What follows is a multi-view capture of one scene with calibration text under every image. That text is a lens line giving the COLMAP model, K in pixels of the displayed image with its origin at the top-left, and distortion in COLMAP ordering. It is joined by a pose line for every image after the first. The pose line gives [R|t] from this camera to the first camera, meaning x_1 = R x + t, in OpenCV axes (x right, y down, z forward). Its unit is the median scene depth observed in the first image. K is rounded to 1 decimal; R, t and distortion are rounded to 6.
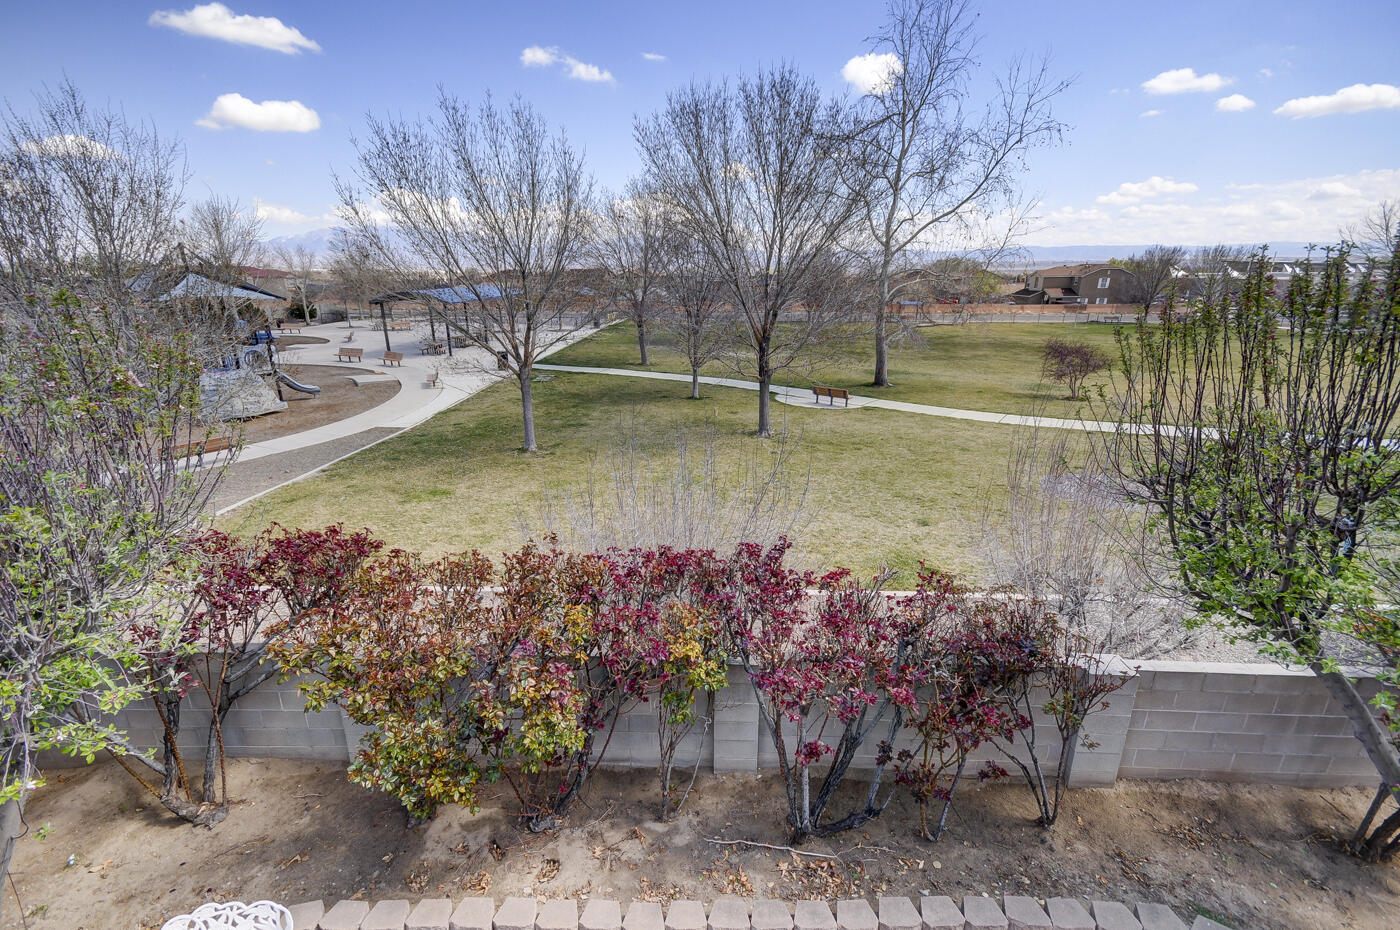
lens RADIAL K [[605.4, 0, 706.9], [0, 605.4, 470.1], [0, 0, 1]] dist [0.026926, -0.000297]
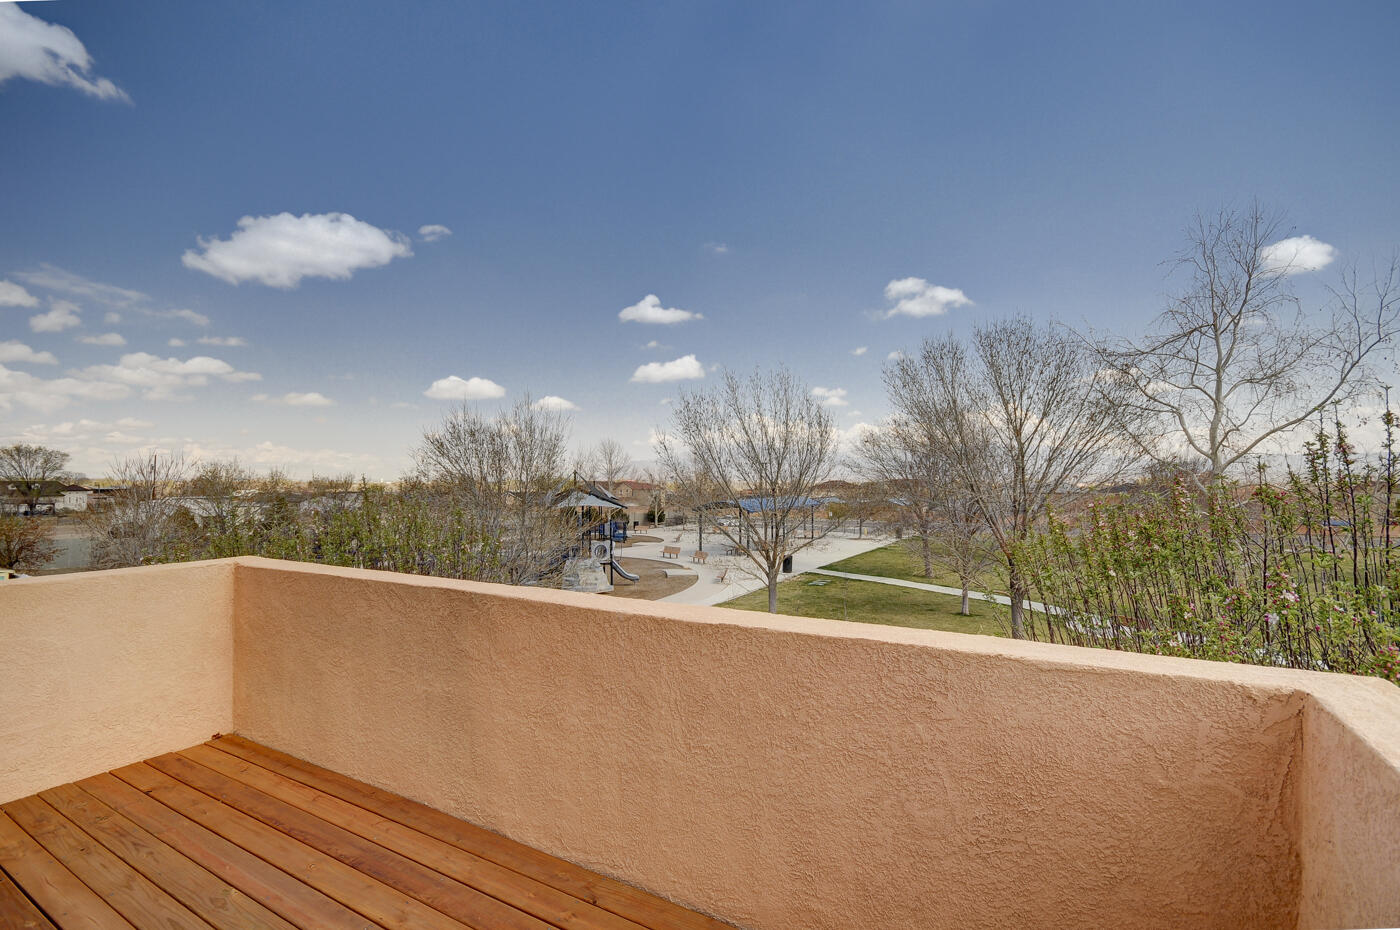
lens RADIAL K [[642.7, 0, 706.3], [0, 642.7, 466.5], [0, 0, 1]] dist [-0.002768, -0.001568]
pose [[0.876229, -0.013167, -0.481714, 0.101822], [-0.147651, 0.944213, -0.294382, 0.015225], [0.458717, 0.329071, 0.825403, -0.069863]]
